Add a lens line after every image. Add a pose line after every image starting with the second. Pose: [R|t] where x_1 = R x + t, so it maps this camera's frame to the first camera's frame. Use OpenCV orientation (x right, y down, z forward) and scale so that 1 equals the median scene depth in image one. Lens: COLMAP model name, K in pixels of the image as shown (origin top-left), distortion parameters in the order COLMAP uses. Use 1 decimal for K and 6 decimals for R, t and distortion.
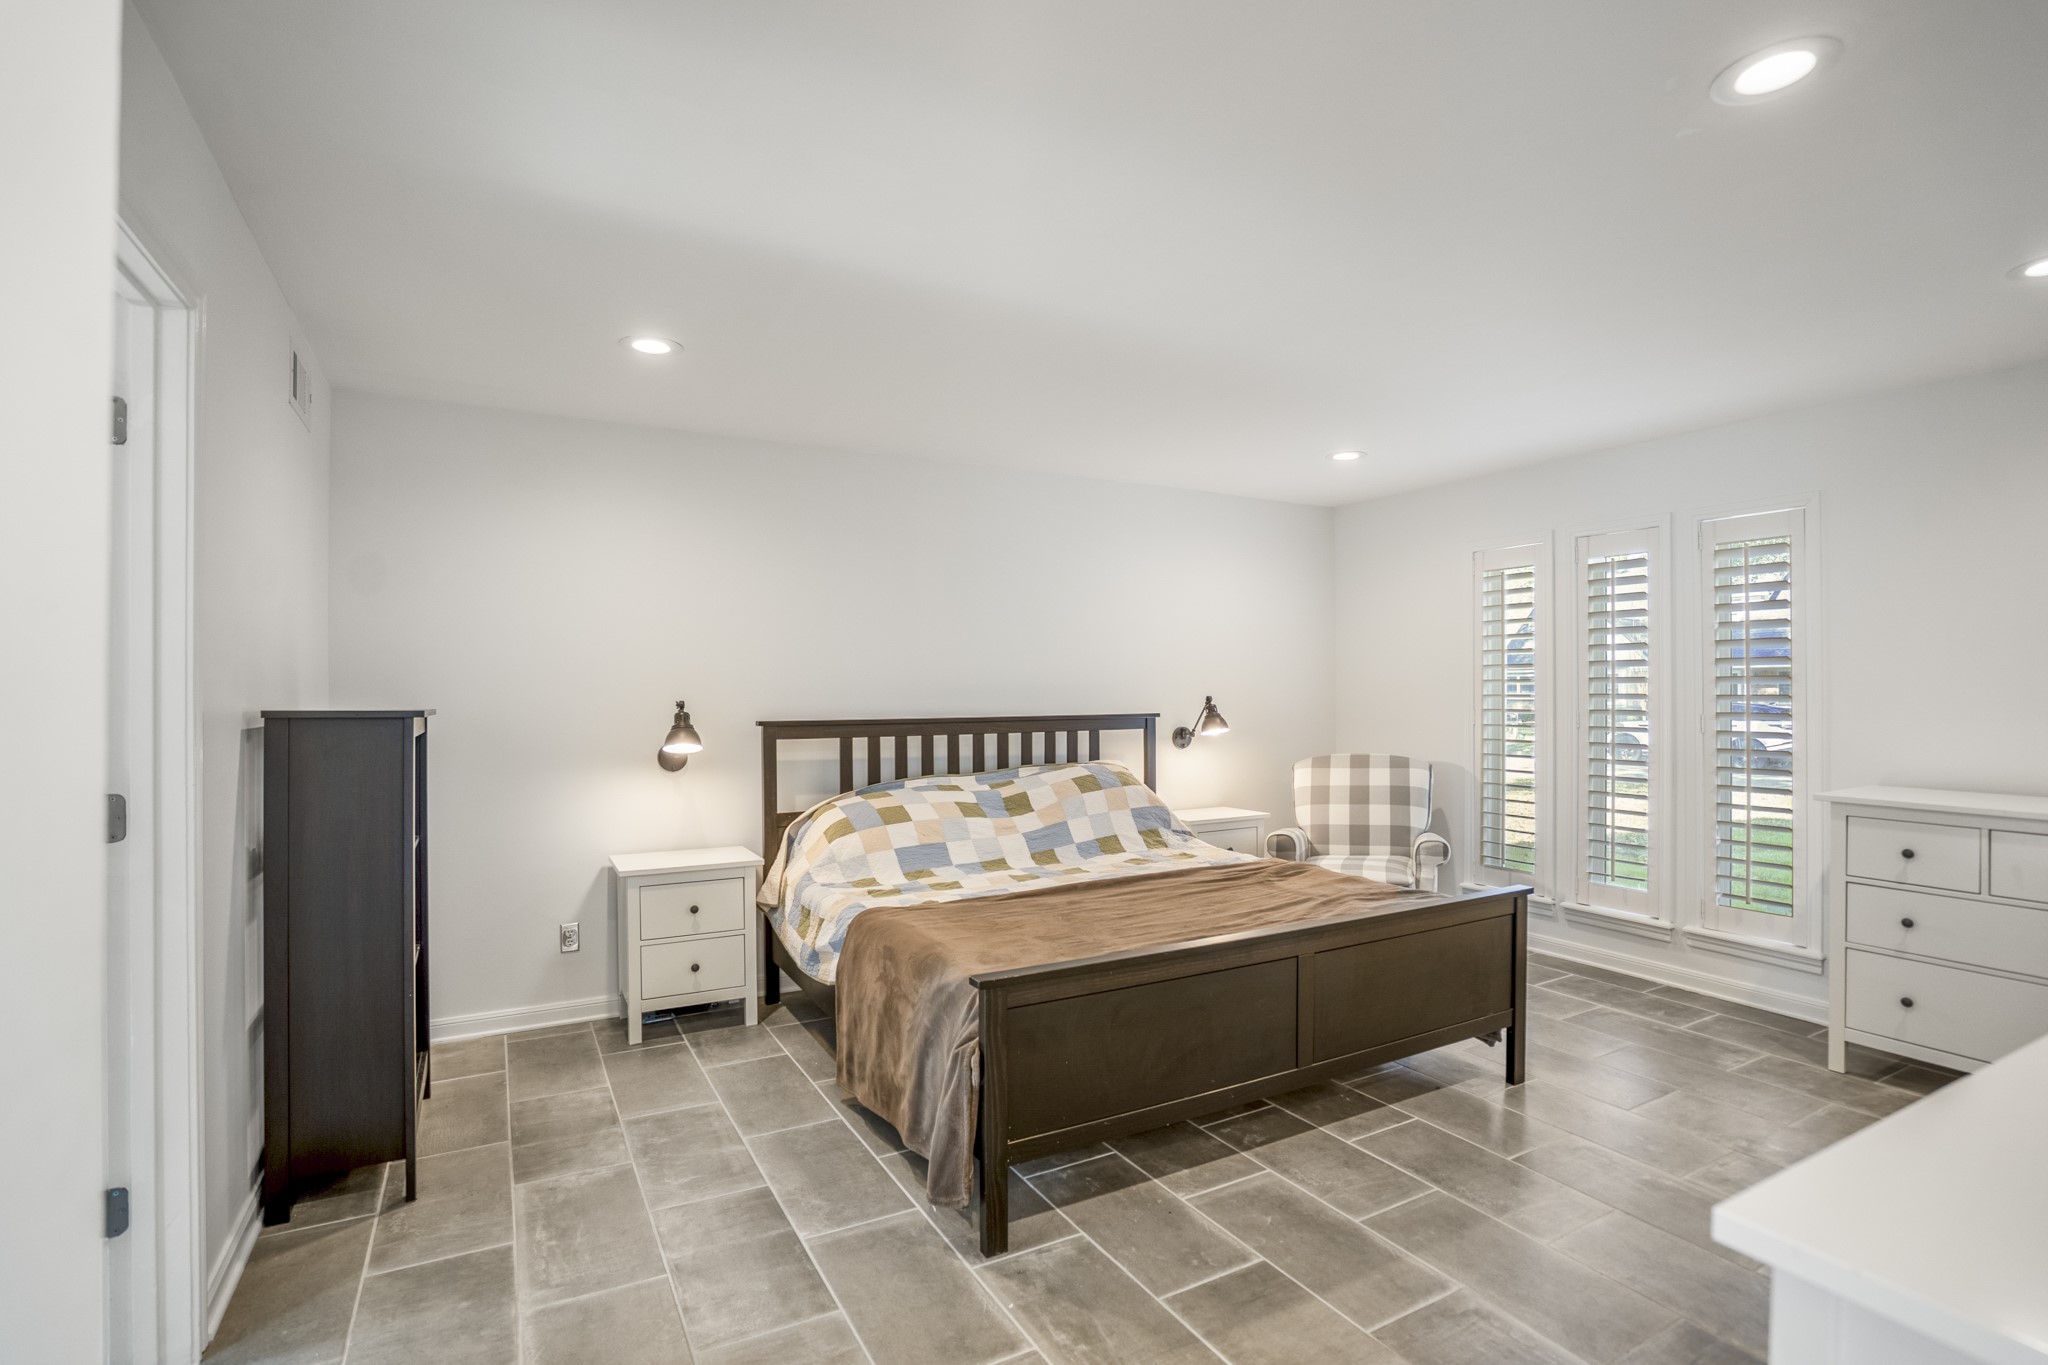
lens RADIAL K [[975.7, 0, 1024.0], [0, 975.7, 682.5], [0, 0, 1]] dist [-0.061925, 0.026571]
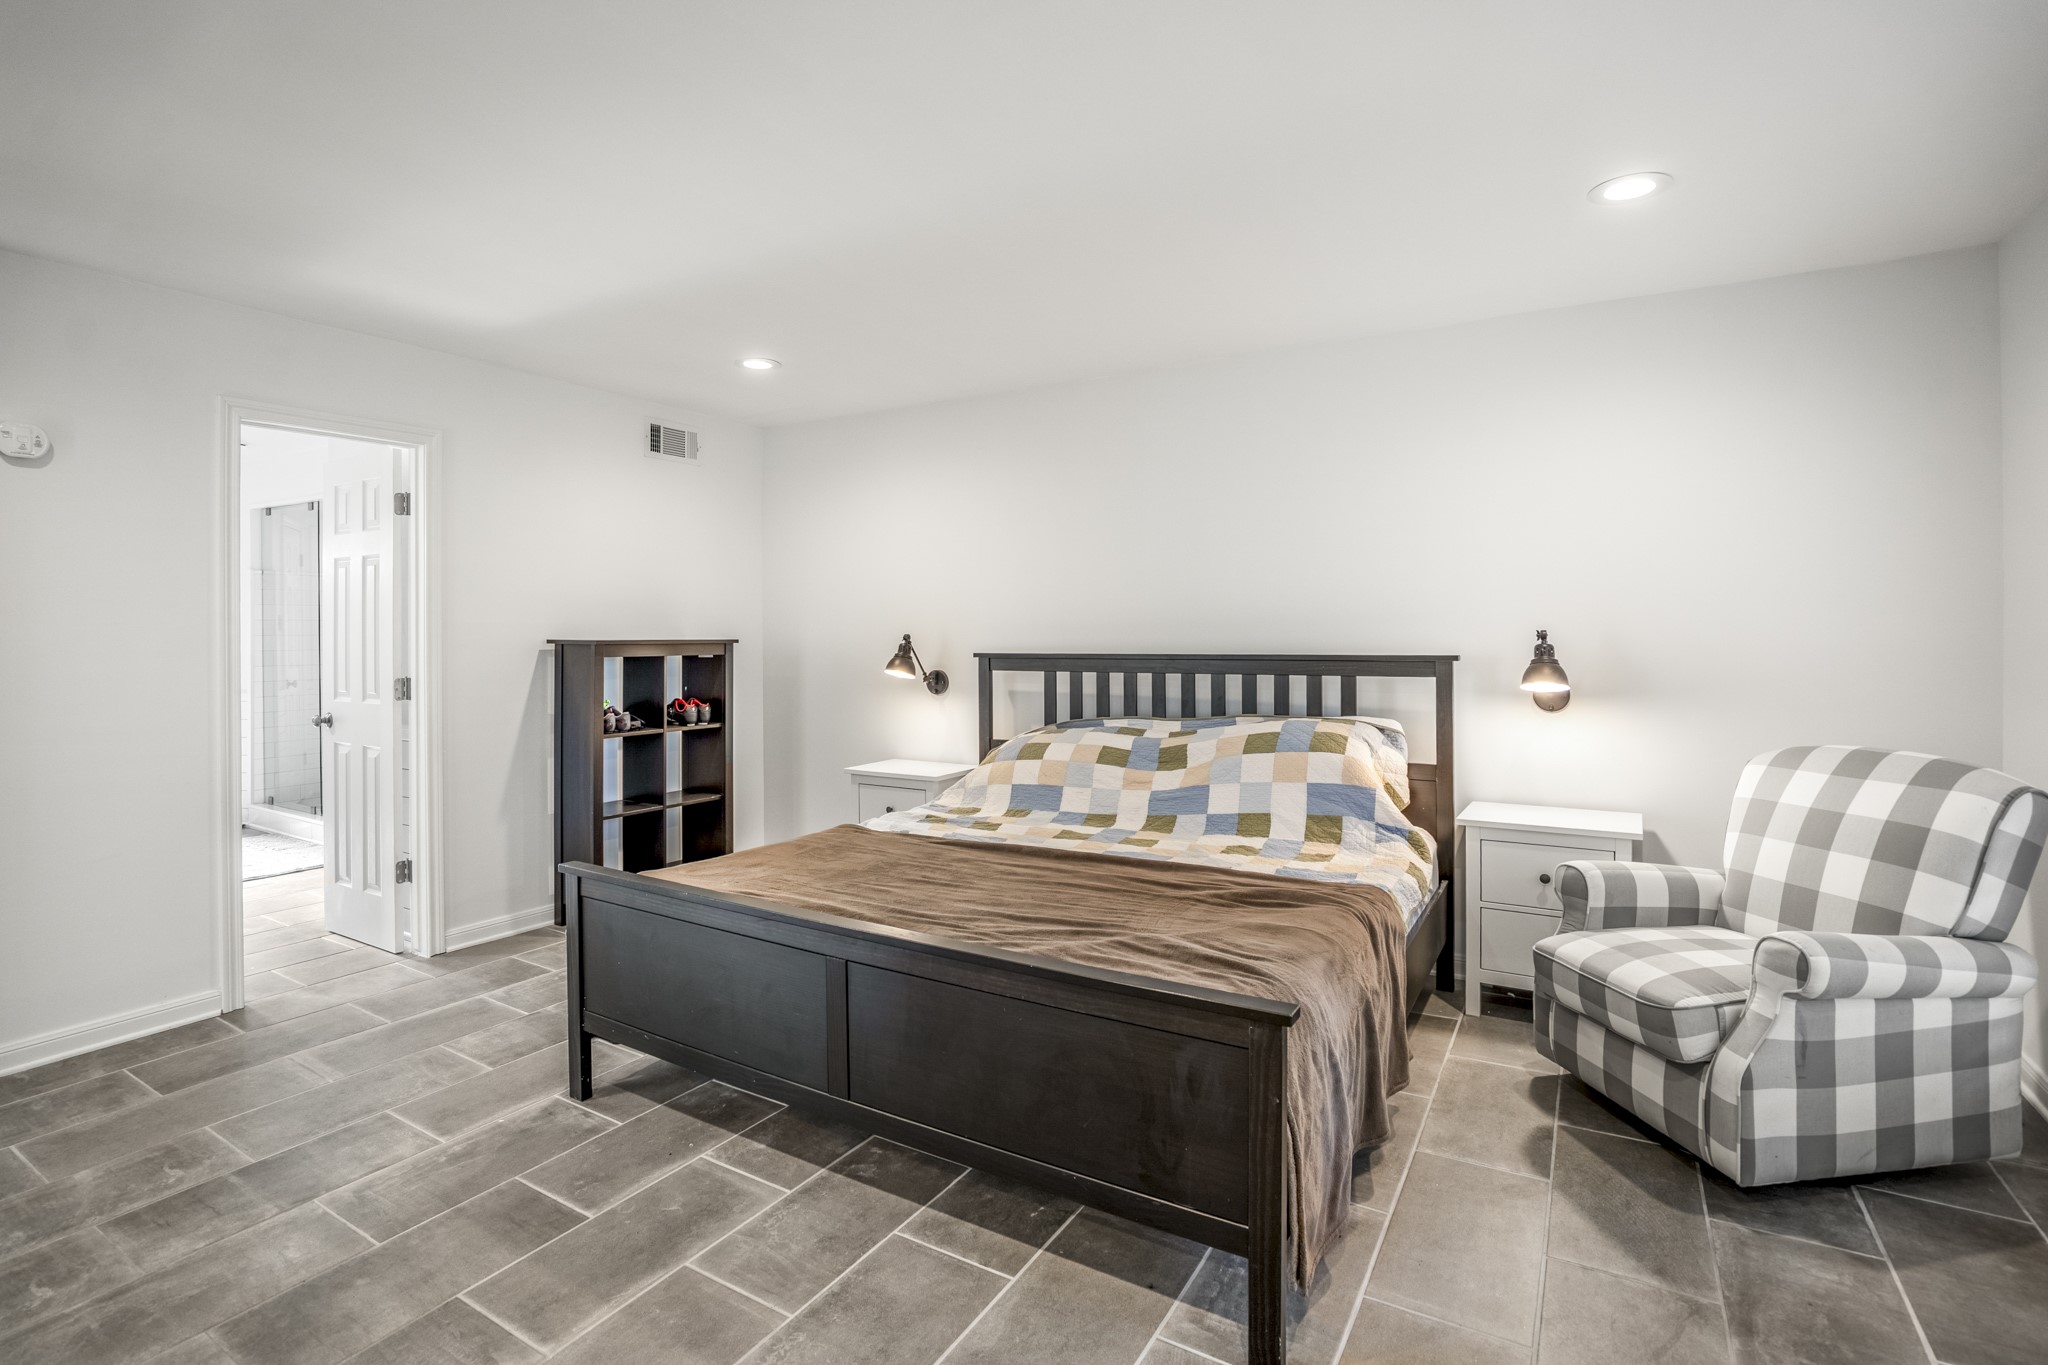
lens RADIAL K [[979.0, 0, 1015.2], [0, 979.0, 643.6], [0, 0, 1]] dist [-0.037384, -0.000424]
pose [[0.490255, 0.013528, -0.871474, 0.698158], [0.014152, 0.999624, 0.023479, 0.004106], [0.871464, -0.023844, 0.489880, 0.490802]]
